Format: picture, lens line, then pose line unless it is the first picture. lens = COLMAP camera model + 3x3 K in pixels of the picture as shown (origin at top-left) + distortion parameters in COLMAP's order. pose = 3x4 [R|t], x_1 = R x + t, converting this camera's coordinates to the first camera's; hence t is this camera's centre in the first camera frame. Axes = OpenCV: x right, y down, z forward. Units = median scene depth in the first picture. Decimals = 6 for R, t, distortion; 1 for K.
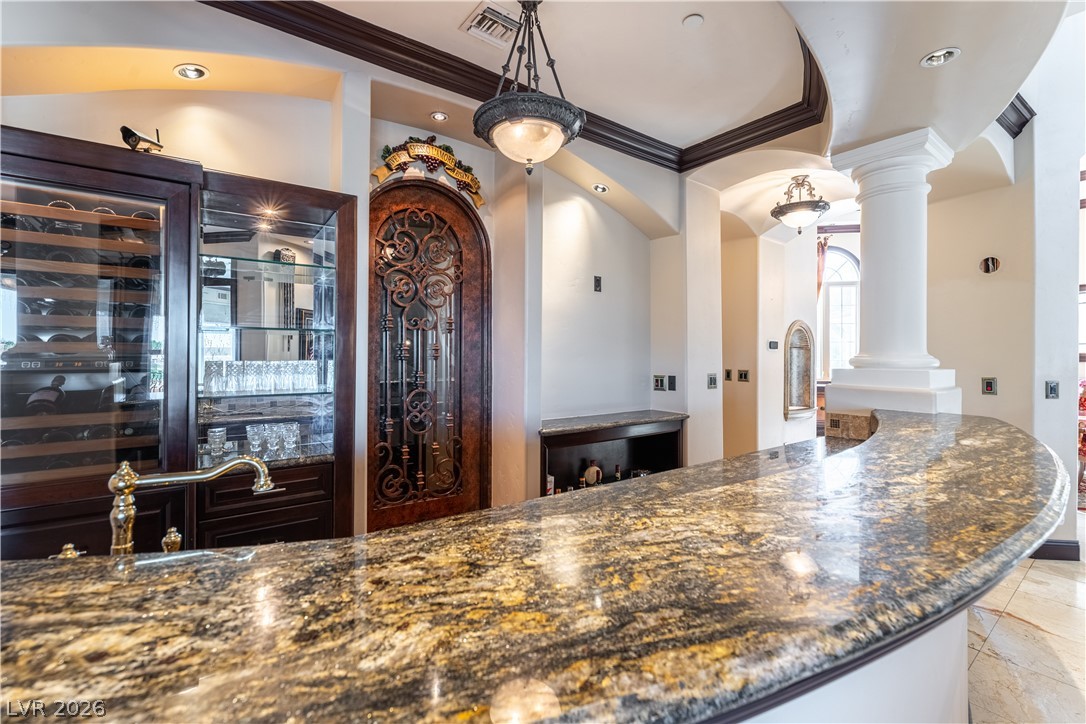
lens RADIAL K [[475.8, 0, 550.6], [0, 475.8, 351.4], [0, 0, 1]] dist [0.005077, 0.000000]
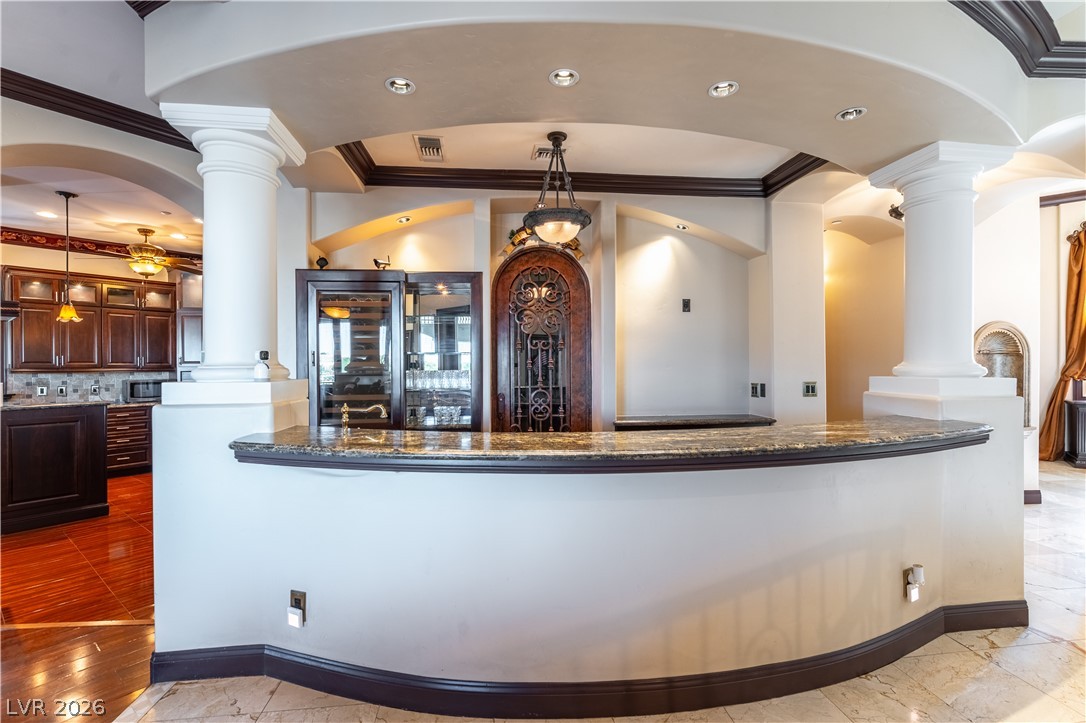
lens RADIAL K [[475.8, 0, 534.4], [0, 475.8, 366.1], [0, 0, 1]] dist [0.005077, 0.000000]
pose [[0.862598, -0.005947, -0.505855, 0.435902], [0.011176, 0.999911, 0.007303, -0.003718], [0.505766, -0.011953, 0.862588, -0.258805]]
